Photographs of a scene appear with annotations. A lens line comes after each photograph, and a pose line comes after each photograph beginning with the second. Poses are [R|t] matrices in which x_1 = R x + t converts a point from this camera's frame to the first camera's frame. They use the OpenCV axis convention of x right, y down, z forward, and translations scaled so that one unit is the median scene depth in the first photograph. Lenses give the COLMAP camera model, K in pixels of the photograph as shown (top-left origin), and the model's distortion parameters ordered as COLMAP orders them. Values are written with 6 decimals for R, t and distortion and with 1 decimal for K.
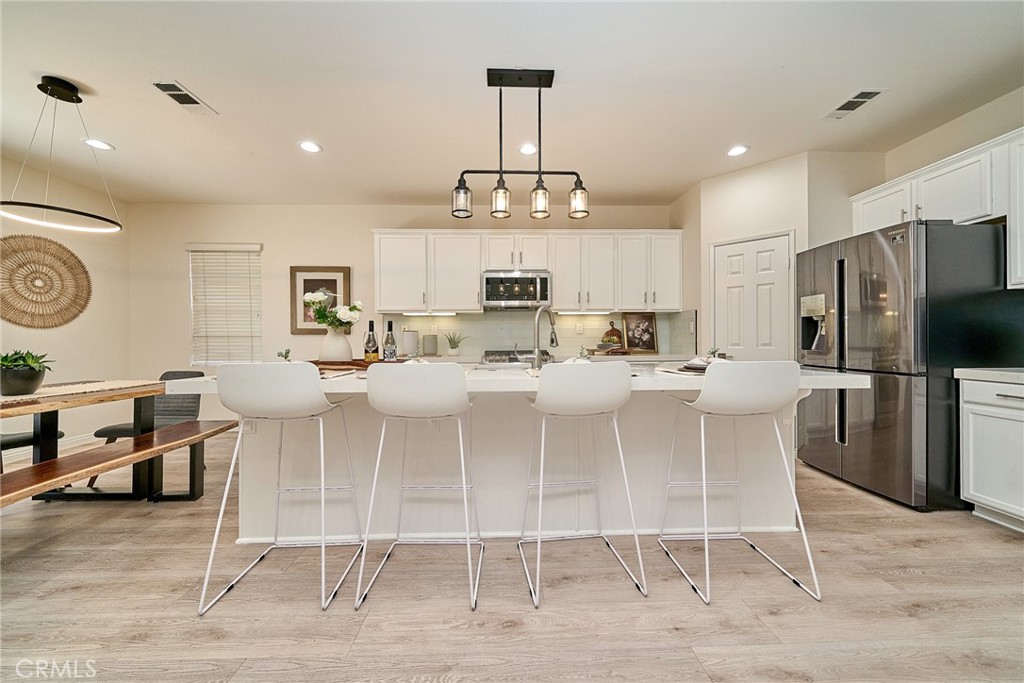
lens RADIAL K [[365.6, 0, 519.9], [0, 365.6, 341.0], [0, 0, 1]] dist [-0.001677, -0.000179]
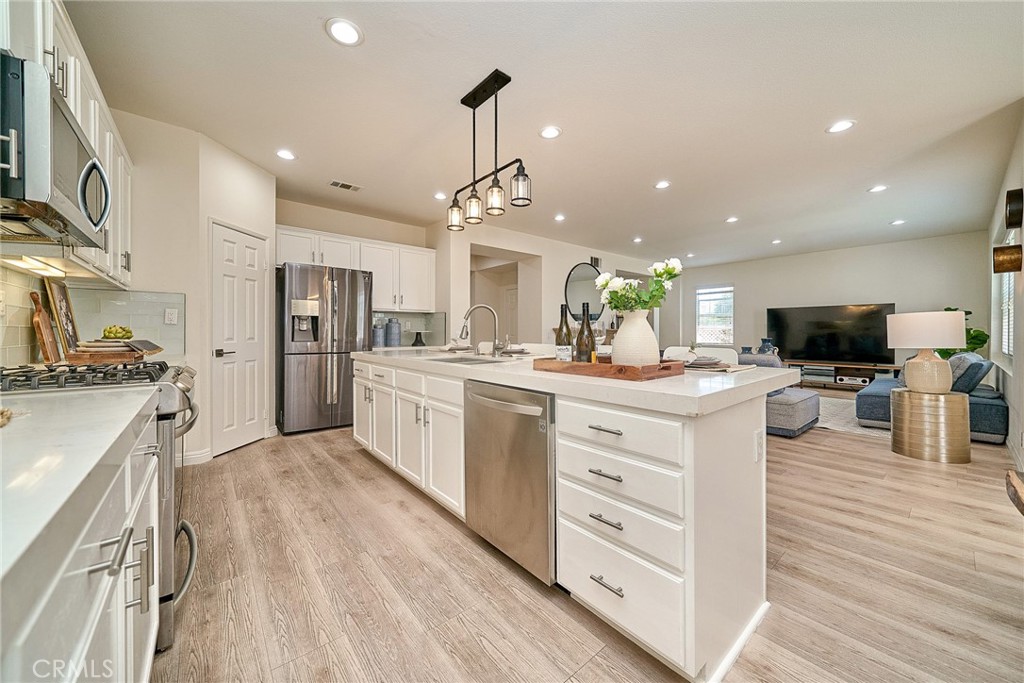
lens RADIAL K [[366.3, 0, 506.6], [0, 366.3, 333.4], [0, 0, 1]] dist [0.000041, 0.000120]
pose [[-0.605240, 0.005205, 0.796026, -0.553494], [0.006756, 0.999976, -0.001401, 0.002061], [-0.796015, 0.004530, -0.605260, 0.991174]]
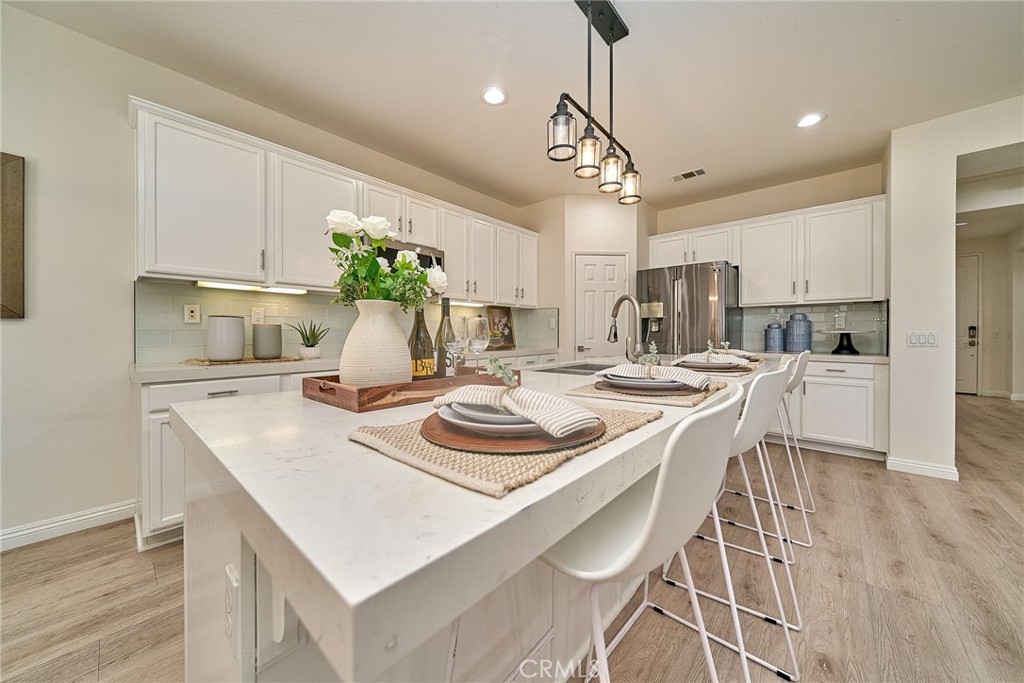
lens RADIAL K [[359.8, 0, 512.4], [0, 359.8, 333.3], [0, 0, 1]] dist [0.002054, 0.000135]
pose [[0.692179, 0.006911, 0.721693, -0.440752], [-0.001901, 0.999968, -0.007753, 0.001931], [-0.721724, 0.003994, 0.692170, 0.358921]]
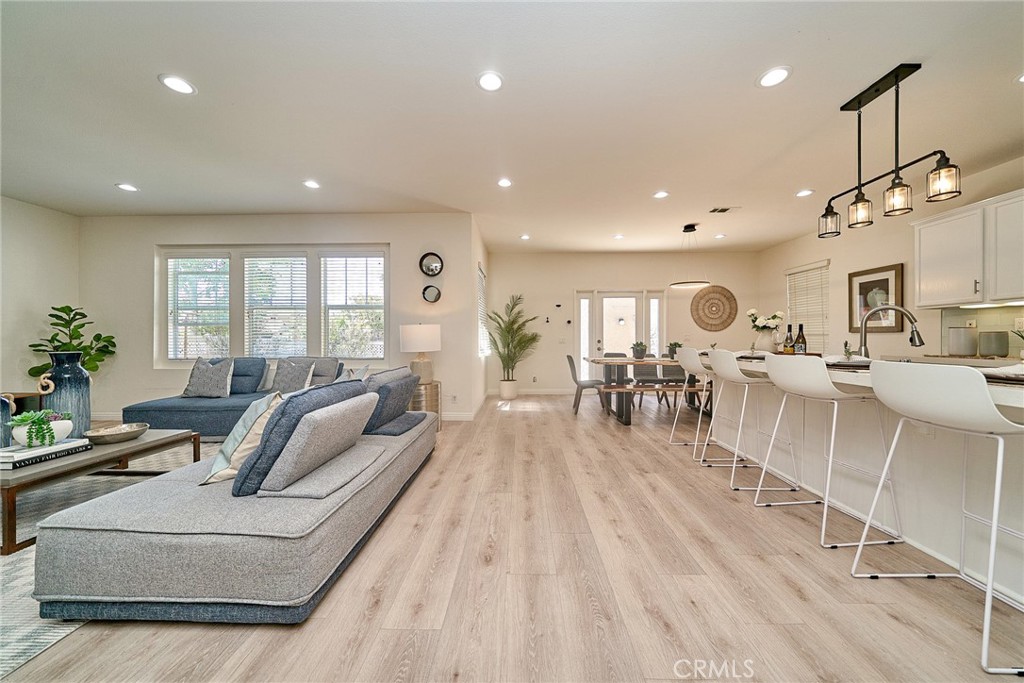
lens RADIAL K [[363.2, 0, 502.9], [0, 363.2, 339.7], [0, 0, 1]] dist [-0.002013, -0.000437]
pose [[-0.081206, 0.008323, -0.996663, 0.693573], [-0.001698, 0.999963, 0.008489, -0.004293], [0.996696, 0.002382, -0.081189, 0.008906]]
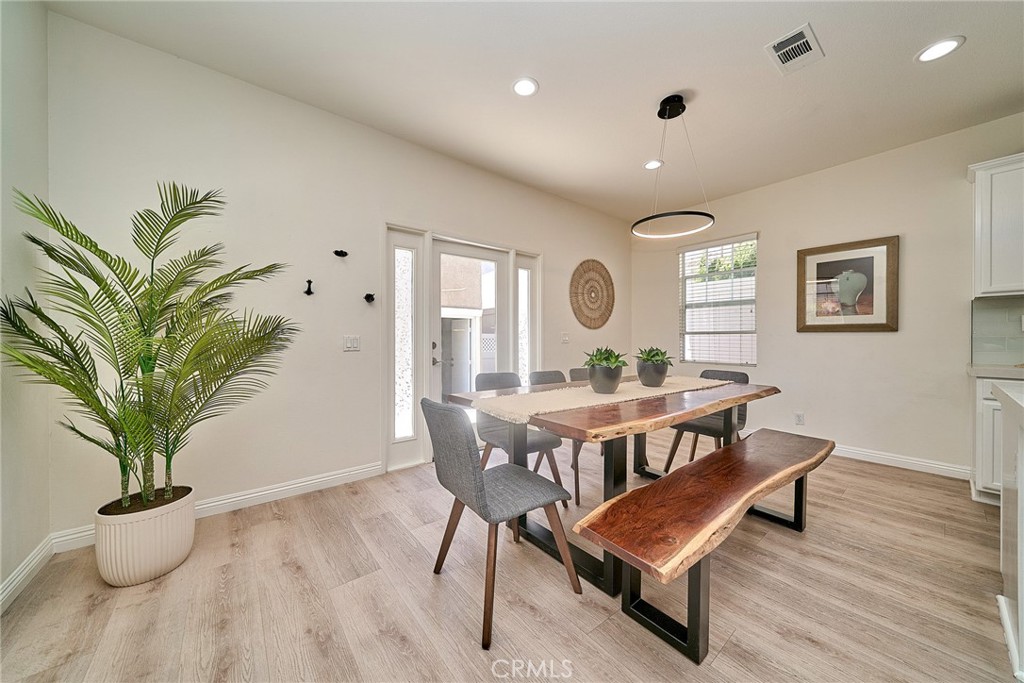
lens RADIAL K [[352.9, 0, 512.0], [0, 352.9, 341.5], [0, 0, 1]] dist [-0.000135, -0.000244]
pose [[0.600615, 0.012097, -0.799447, -0.430734], [-0.007768, 0.999927, 0.009295, 0.001191], [0.799501, 0.000628, 0.600665, -0.007068]]
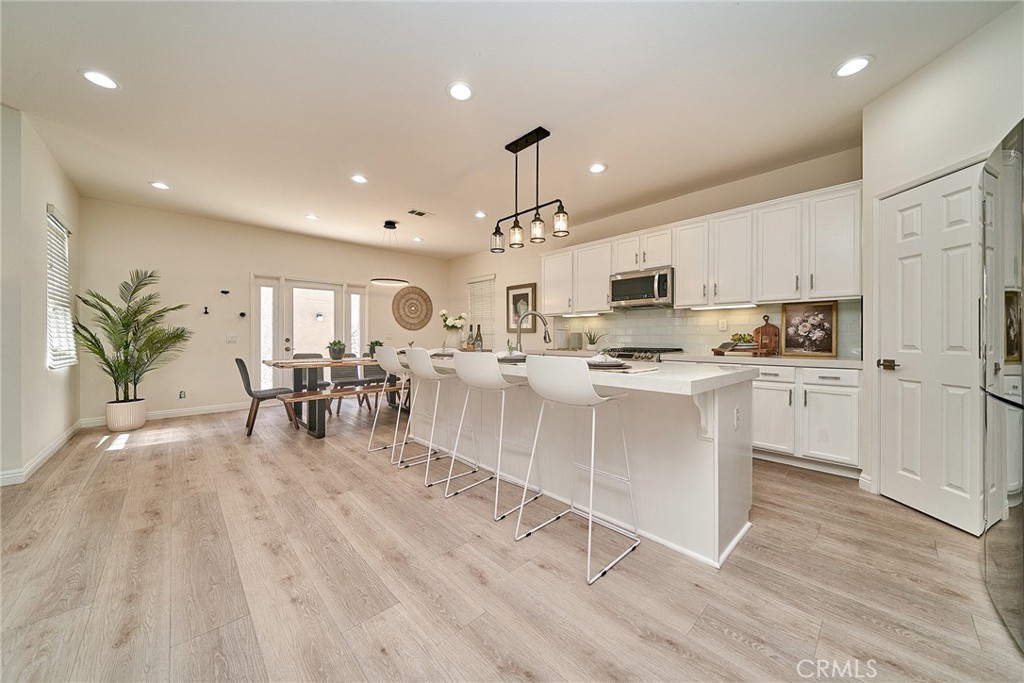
lens RADIAL K [[368.5, 0, 518.5], [0, 368.5, 338.4], [0, 0, 1]] dist [-0.001106, -0.000221]
pose [[0.659366, 0.009073, -0.751767, 0.613651], [-0.007721, 0.999956, 0.005297, -0.003192], [0.751782, 0.002312, 0.659407, 0.056528]]
